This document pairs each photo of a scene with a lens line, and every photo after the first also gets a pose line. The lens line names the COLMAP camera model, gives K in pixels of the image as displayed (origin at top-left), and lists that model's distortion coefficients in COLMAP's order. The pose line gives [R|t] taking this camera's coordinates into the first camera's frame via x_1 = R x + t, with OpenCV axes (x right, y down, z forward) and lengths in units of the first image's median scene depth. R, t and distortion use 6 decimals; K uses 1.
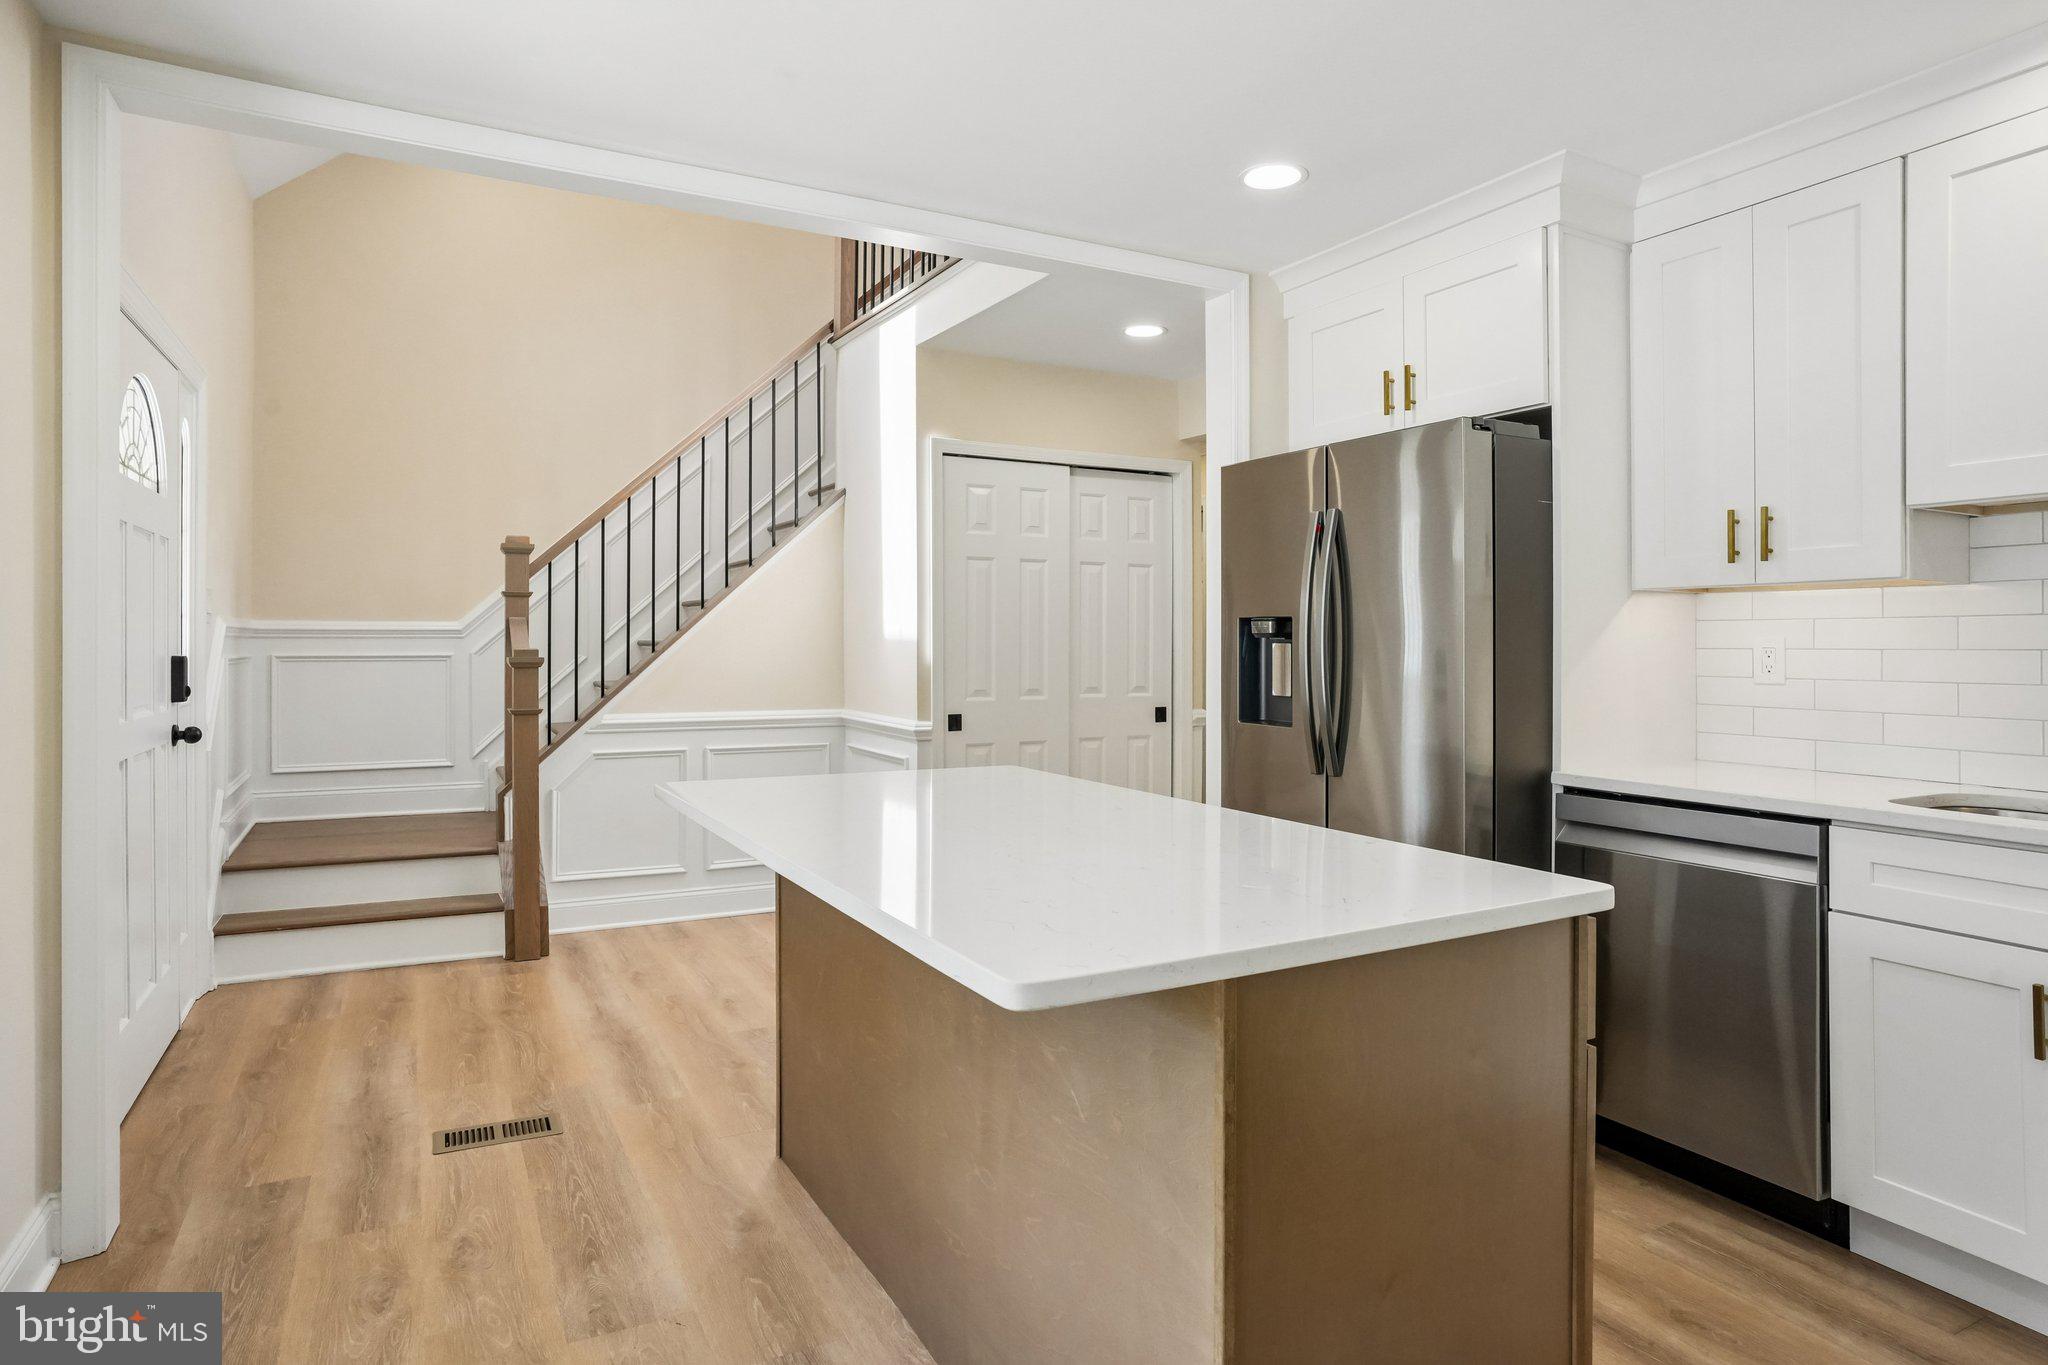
lens RADIAL K [[1168.7, 0, 1018.2], [0, 1168.7, 634.5], [0, 0, 1]] dist [-0.001613, -0.000030]
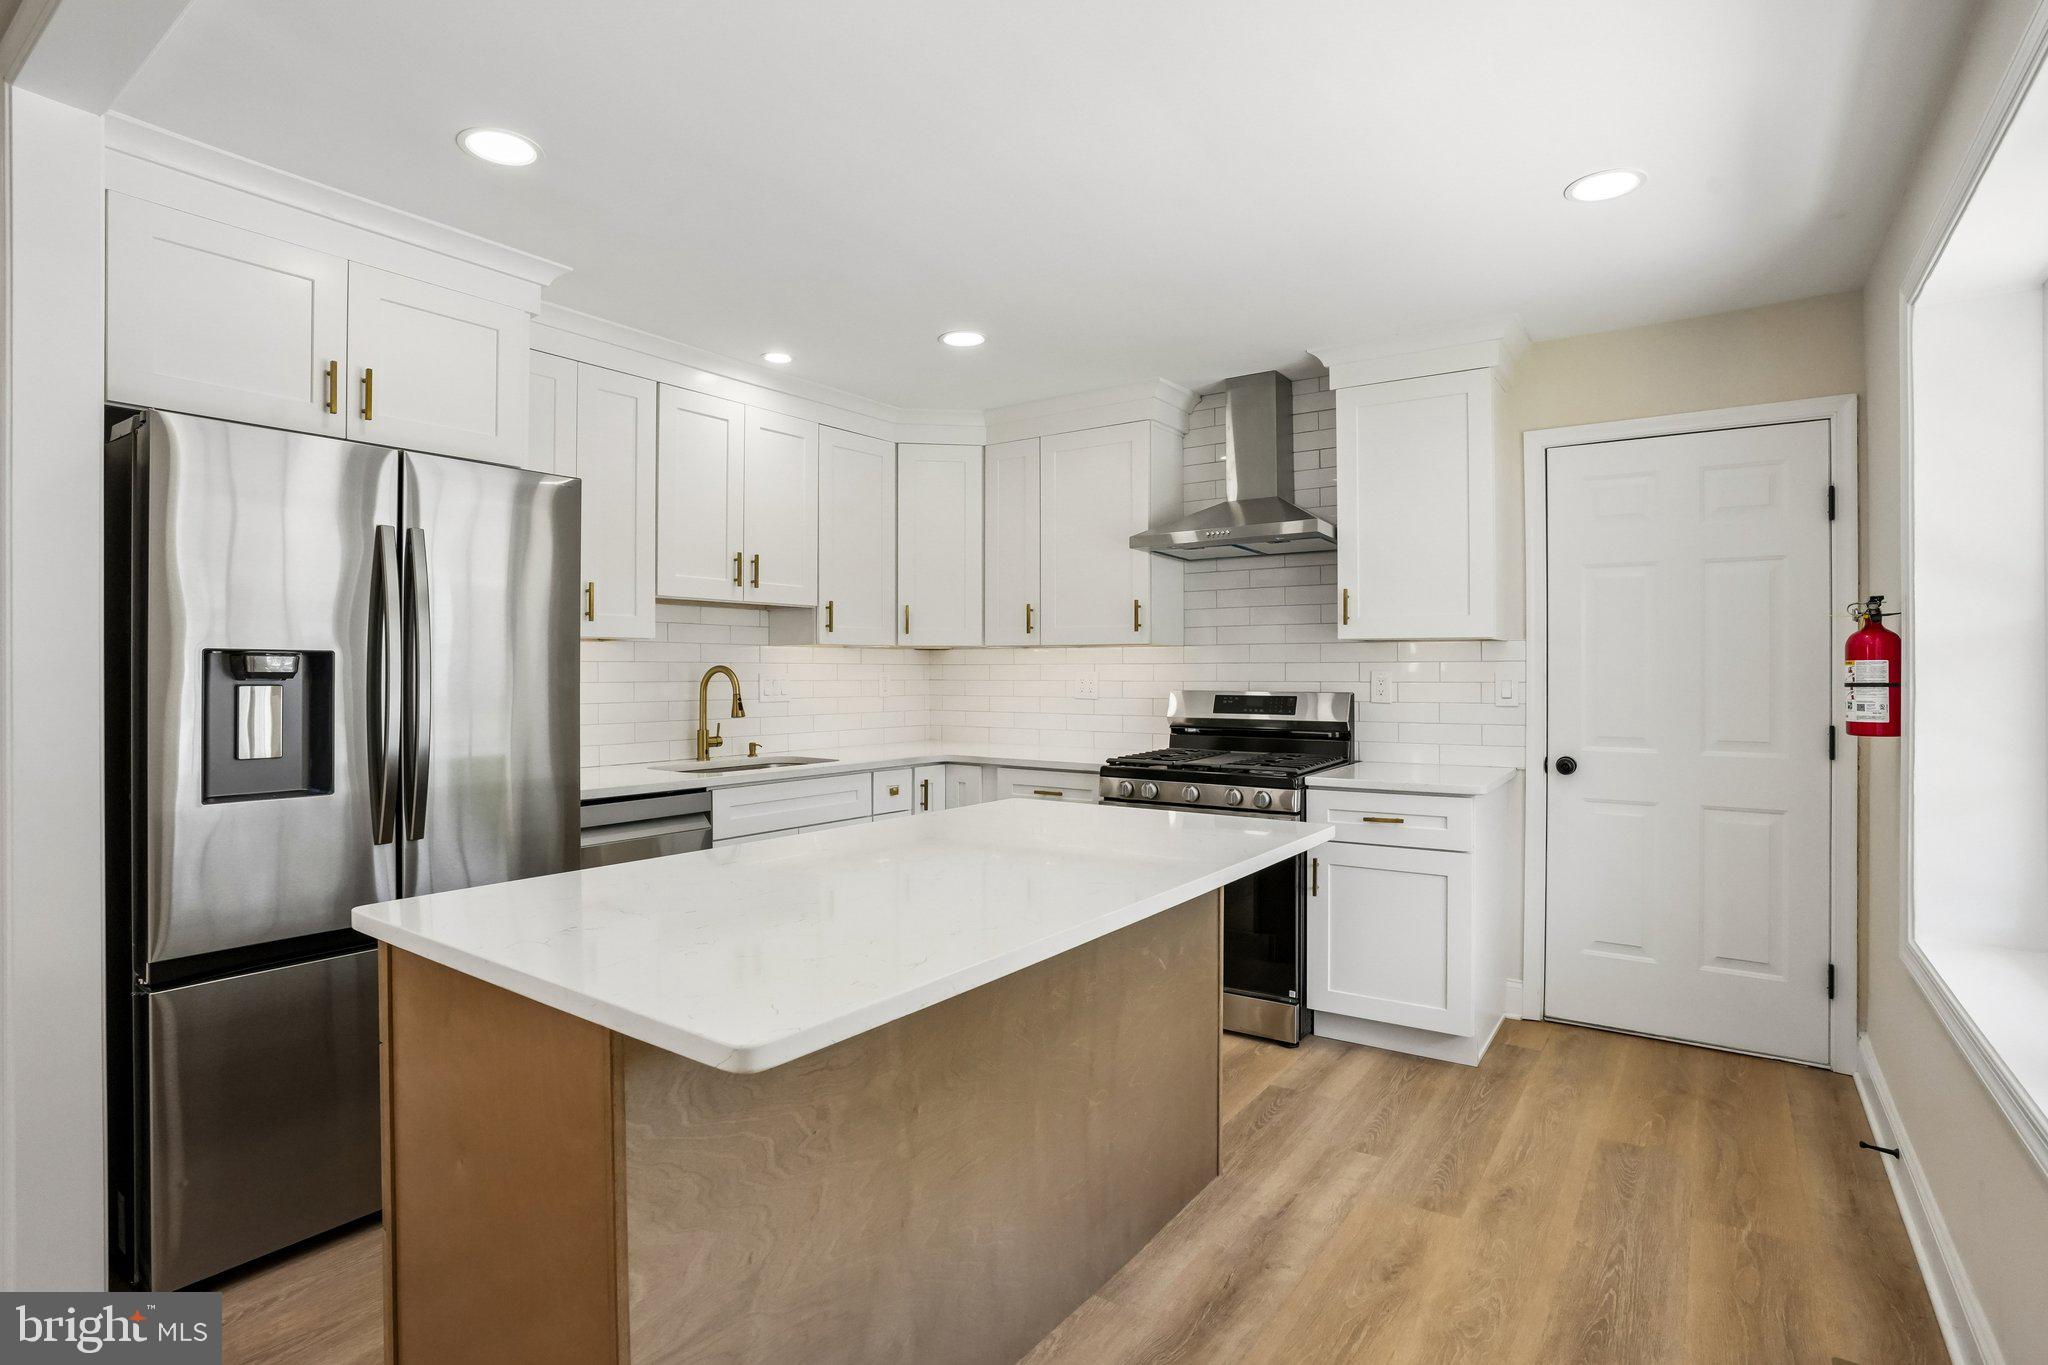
lens RADIAL K [[999.2, 0, 1020.9], [0, 999.2, 670.9], [0, 0, 1]] dist [-0.080582, 0.038049]
pose [[-0.448315, -0.005343, 0.893860, -0.612515], [-0.006116, 0.999977, 0.002910, -0.004100], [-0.893855, -0.004162, -0.448337, 1.002567]]
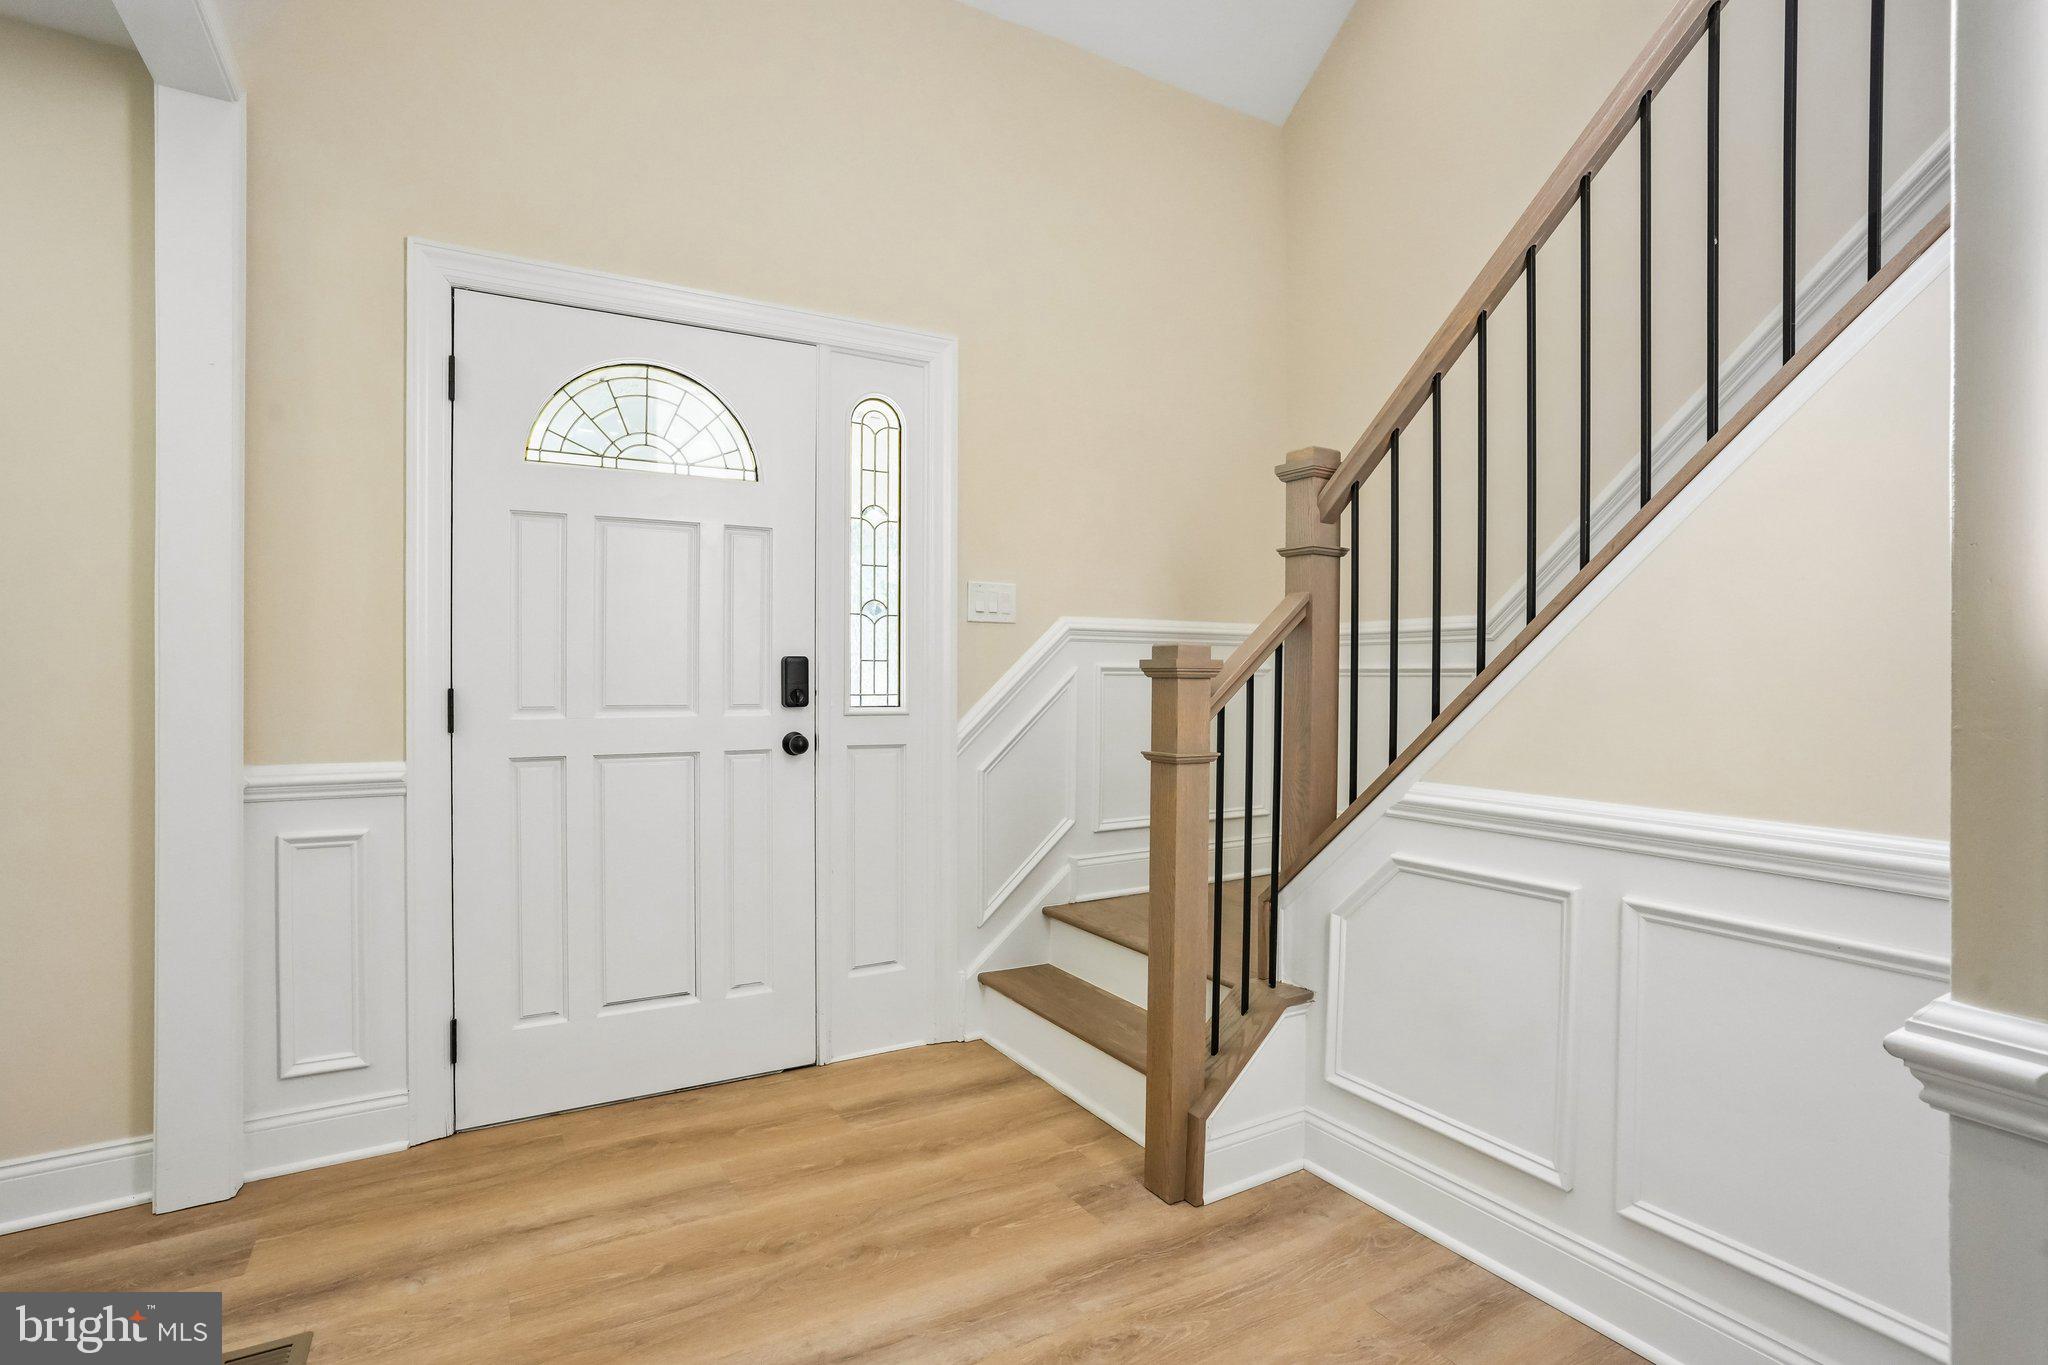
lens RADIAL K [[999.2, 0, 1020.9], [0, 999.2, 670.9], [0, 0, 1]] dist [-0.080582, 0.038049]
pose [[0.053592, -0.012679, -0.998482, 0.083173], [-0.005342, 0.999901, -0.012984, 0.046611], [0.998549, 0.006030, 0.053519, 1.382932]]
